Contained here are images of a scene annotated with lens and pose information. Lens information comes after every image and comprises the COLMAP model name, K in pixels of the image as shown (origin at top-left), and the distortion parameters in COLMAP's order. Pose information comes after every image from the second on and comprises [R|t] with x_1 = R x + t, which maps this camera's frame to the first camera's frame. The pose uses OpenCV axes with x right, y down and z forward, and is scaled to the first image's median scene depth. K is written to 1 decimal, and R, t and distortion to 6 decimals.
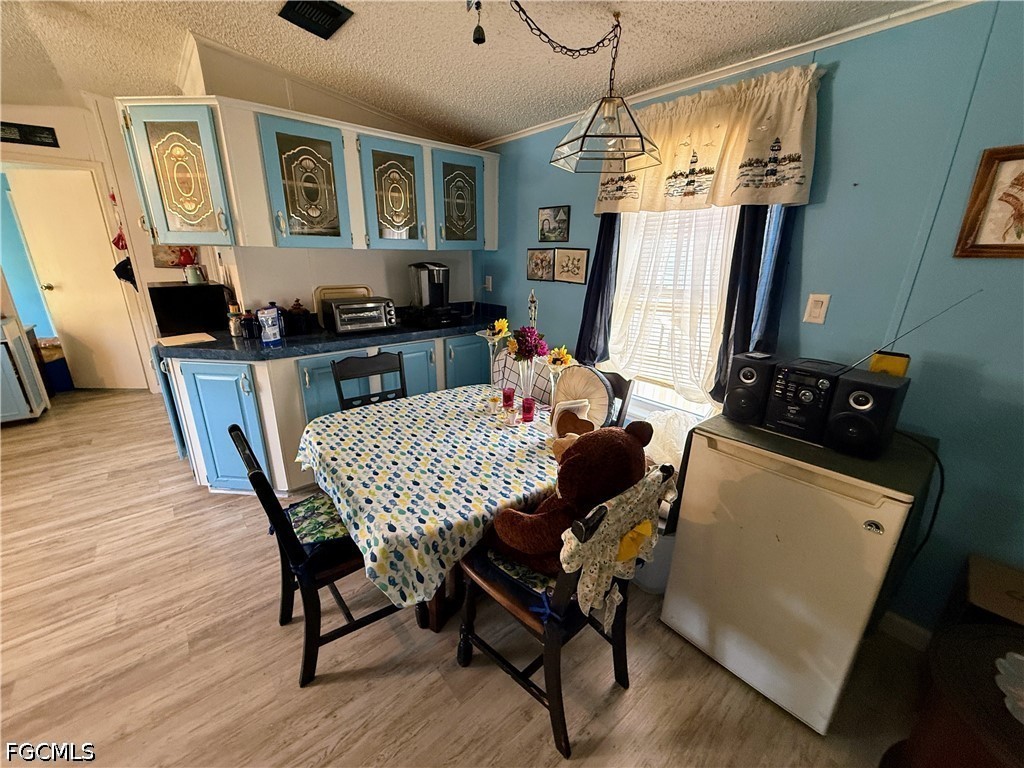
lens RADIAL K [[406.8, 0, 507.0], [0, 406.8, 383.1], [0, 0, 1]] dist [-0.001350, 0.000559]
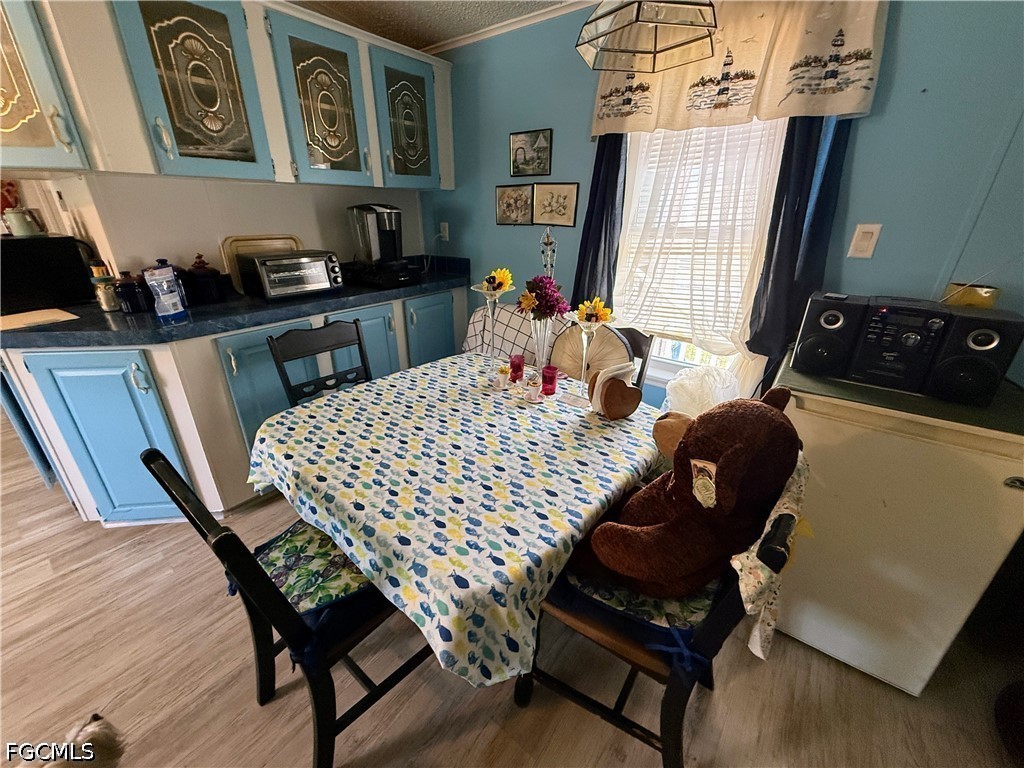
lens RADIAL K [[406.8, 0, 505.8], [0, 406.8, 383.3], [0, 0, 1]] dist [-0.001350, 0.000559]
pose [[0.977679, -0.090090, 0.189809, -0.172376], [0.071973, 0.992352, 0.100285, -0.014896], [-0.197392, -0.084385, 0.976686, 0.203384]]
